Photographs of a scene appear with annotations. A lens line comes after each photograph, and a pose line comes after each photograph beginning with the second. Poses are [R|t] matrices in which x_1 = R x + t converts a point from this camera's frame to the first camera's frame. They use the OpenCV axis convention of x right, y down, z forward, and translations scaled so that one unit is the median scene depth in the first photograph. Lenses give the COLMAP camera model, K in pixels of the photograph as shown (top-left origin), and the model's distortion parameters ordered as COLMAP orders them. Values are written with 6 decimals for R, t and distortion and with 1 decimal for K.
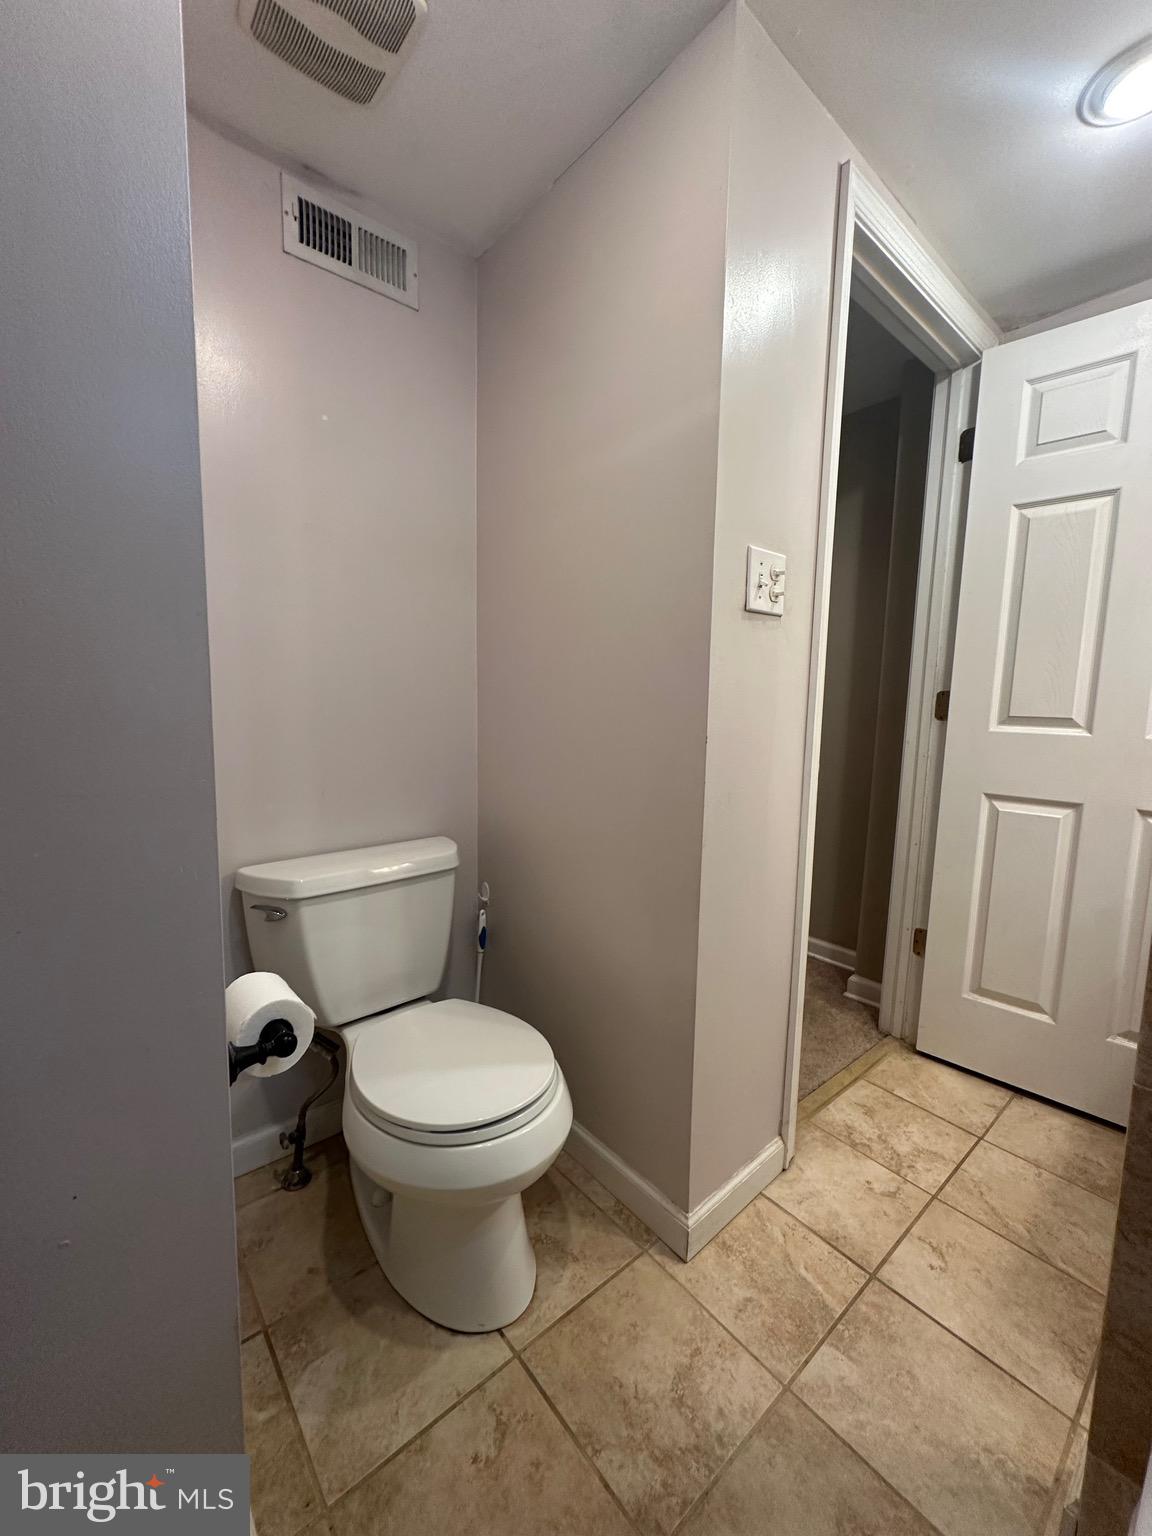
lens RADIAL K [[608.3, 0, 570.7], [0, 608.3, 765.7], [0, 0, 1]] dist [-0.005173, 0.000935]
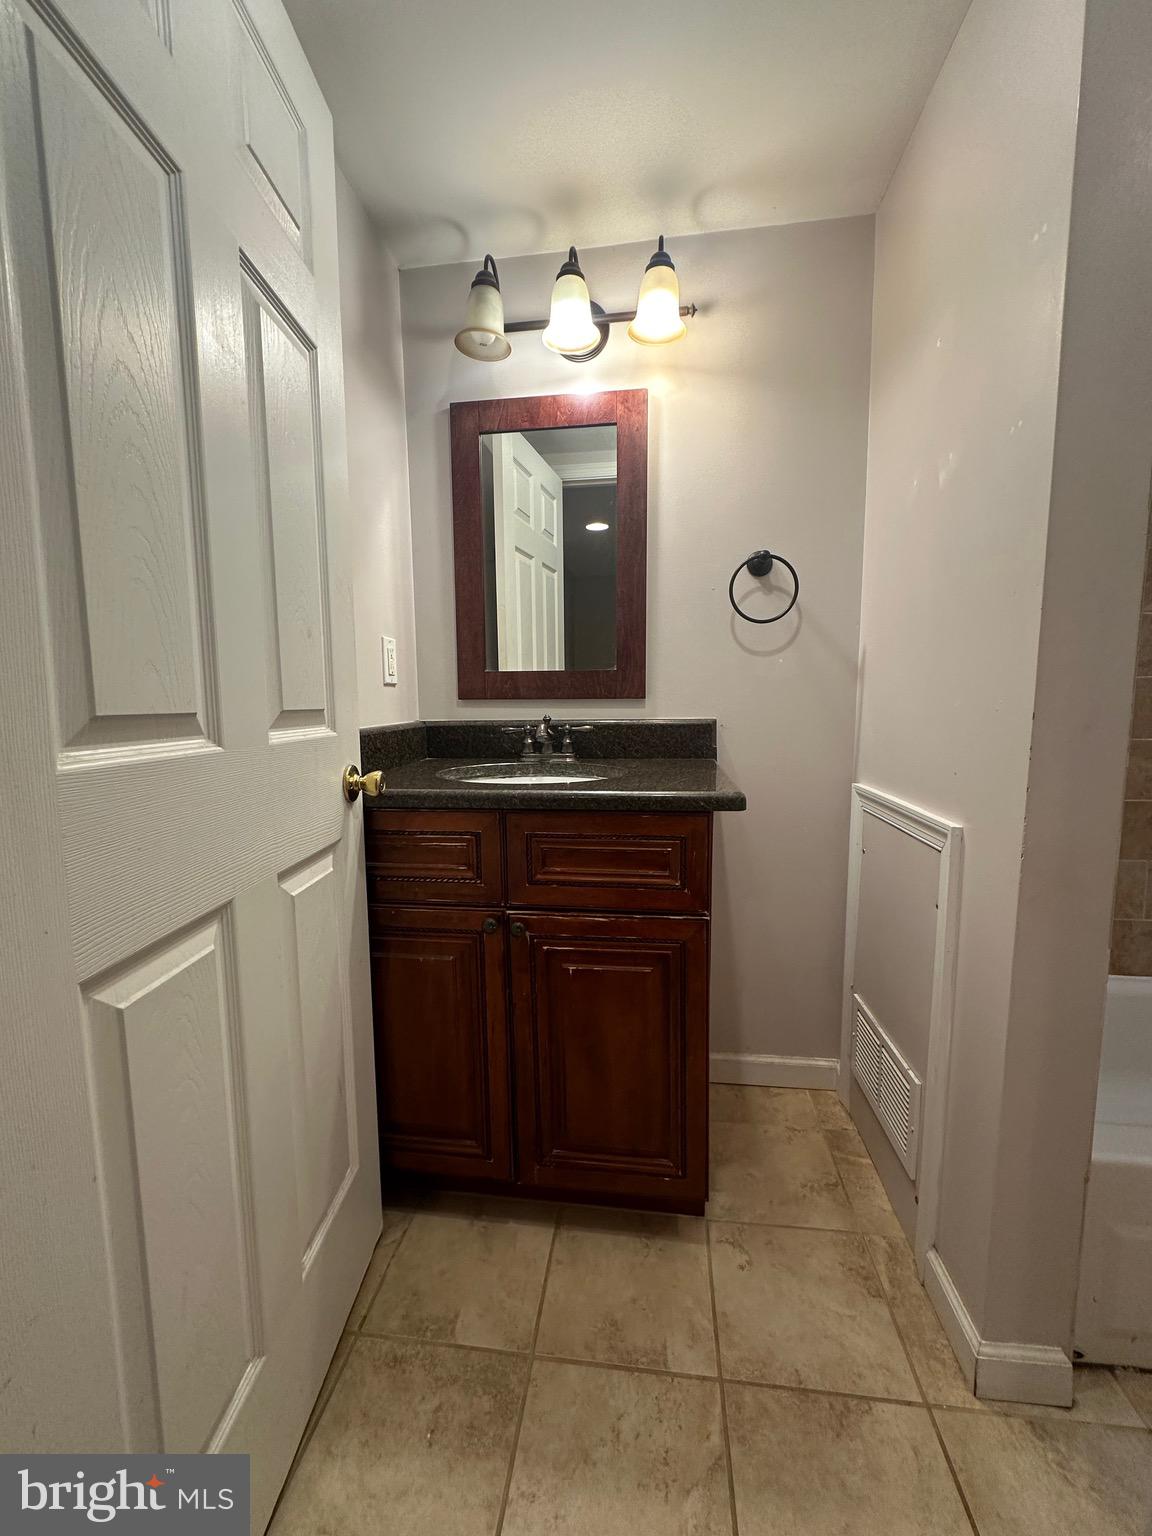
lens RADIAL K [[608.3, 0, 570.7], [0, 608.3, 765.7], [0, 0, 1]] dist [-0.005173, 0.000935]
pose [[-0.671511, -0.092021, 0.735258, 0.350215], [0.084261, 0.976340, 0.199149, -0.104600], [-0.736188, 0.195685, -0.647869, 1.094157]]
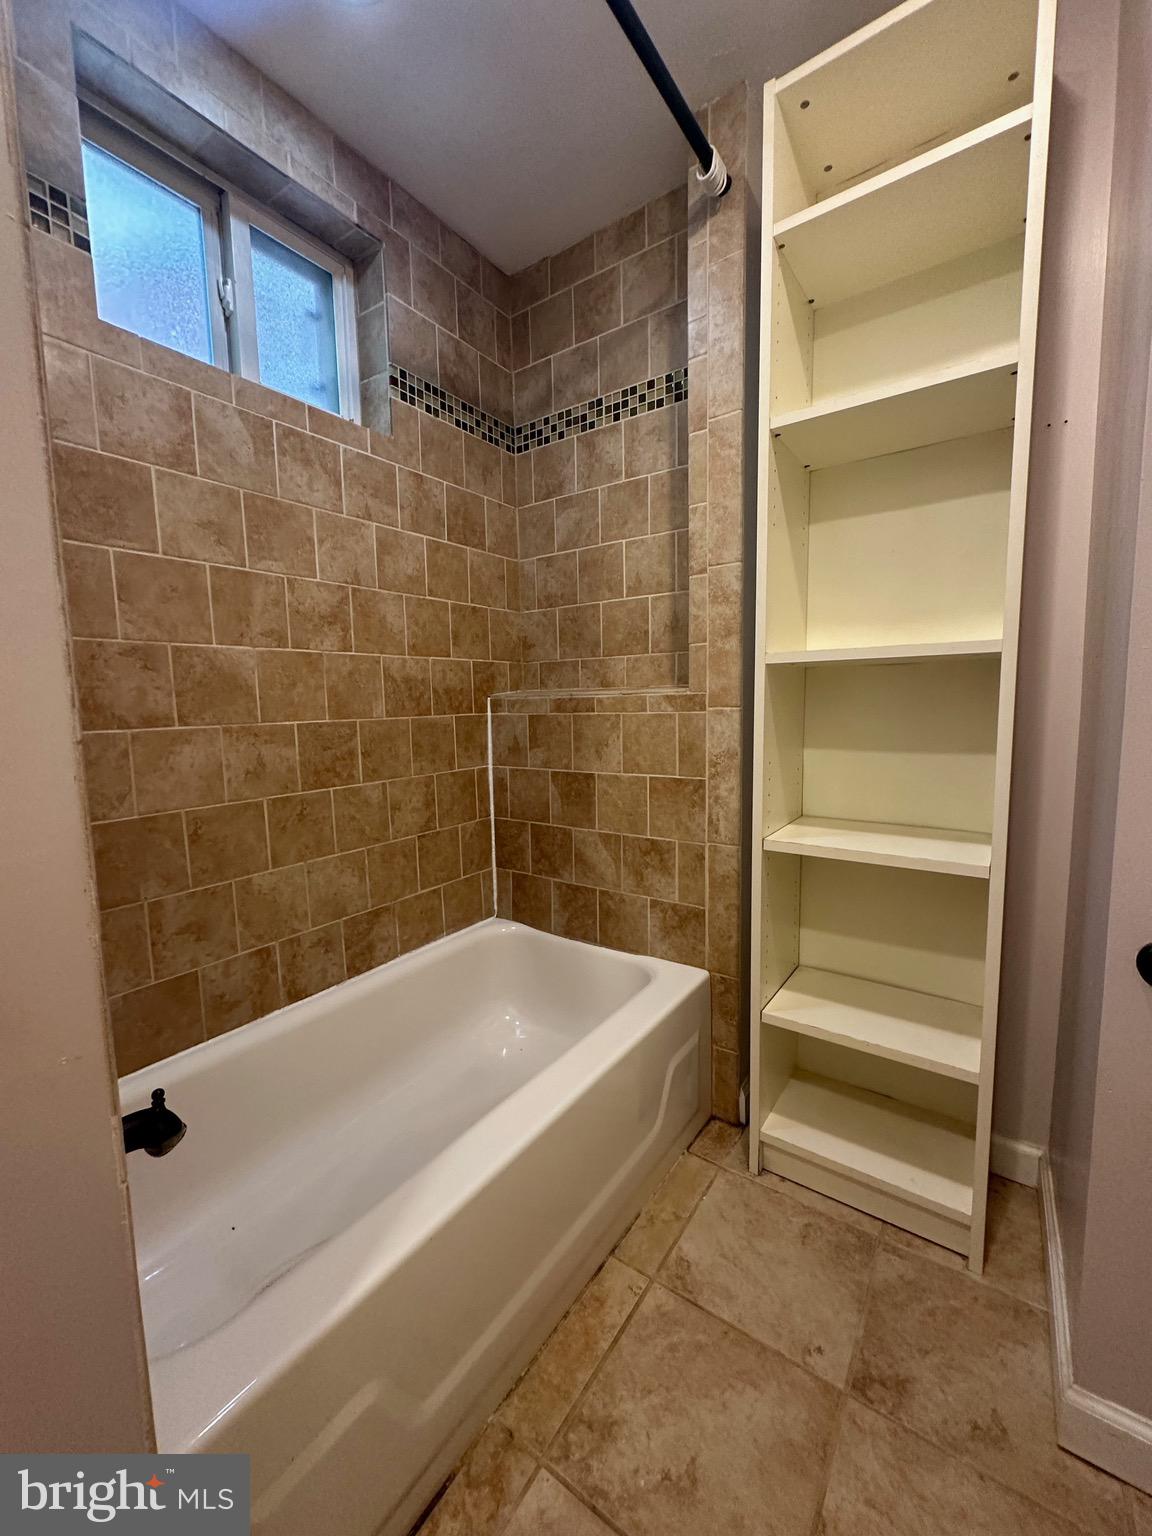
lens RADIAL K [[608.3, 0, 570.7], [0, 608.3, 765.7], [0, 0, 1]] dist [-0.005173, 0.000935]
pose [[-0.969283, 0.026937, -0.244467, 0.274897], [-0.027102, 0.976233, 0.215023, -0.012932], [0.244449, 0.215044, -0.945516, 0.692953]]
